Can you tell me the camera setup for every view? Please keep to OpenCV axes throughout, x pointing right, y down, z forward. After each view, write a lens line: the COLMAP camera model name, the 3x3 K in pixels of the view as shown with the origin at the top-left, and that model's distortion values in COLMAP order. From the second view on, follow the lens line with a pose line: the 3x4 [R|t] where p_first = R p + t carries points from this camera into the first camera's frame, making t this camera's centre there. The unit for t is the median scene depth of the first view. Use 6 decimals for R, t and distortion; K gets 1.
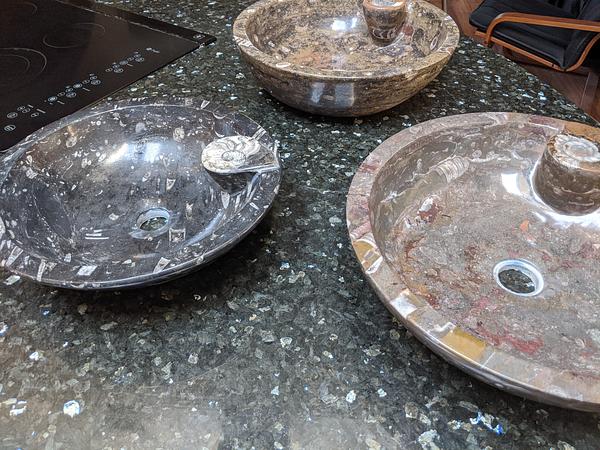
lens RADIAL K [[487.1, 0, 300.0], [0, 487.1, 225.0], [0, 0, 1]] dist [0.030778, -0.073807]
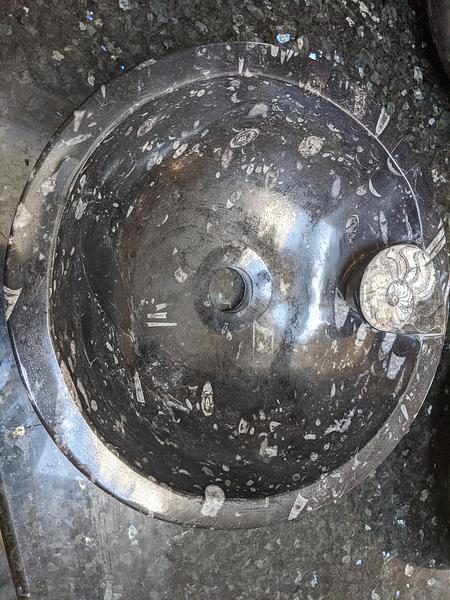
lens RADIAL K [[487.1, 0, 217.8], [0, 487.1, 300.2], [0, 0, 1]] dist [0.030778, -0.073807]
pose [[0.896056, 0.230859, 0.379192, -0.578042], [-0.433777, 0.637021, 0.637214, -0.430205], [-0.094447, -0.735465, 0.670948, 0.543523]]
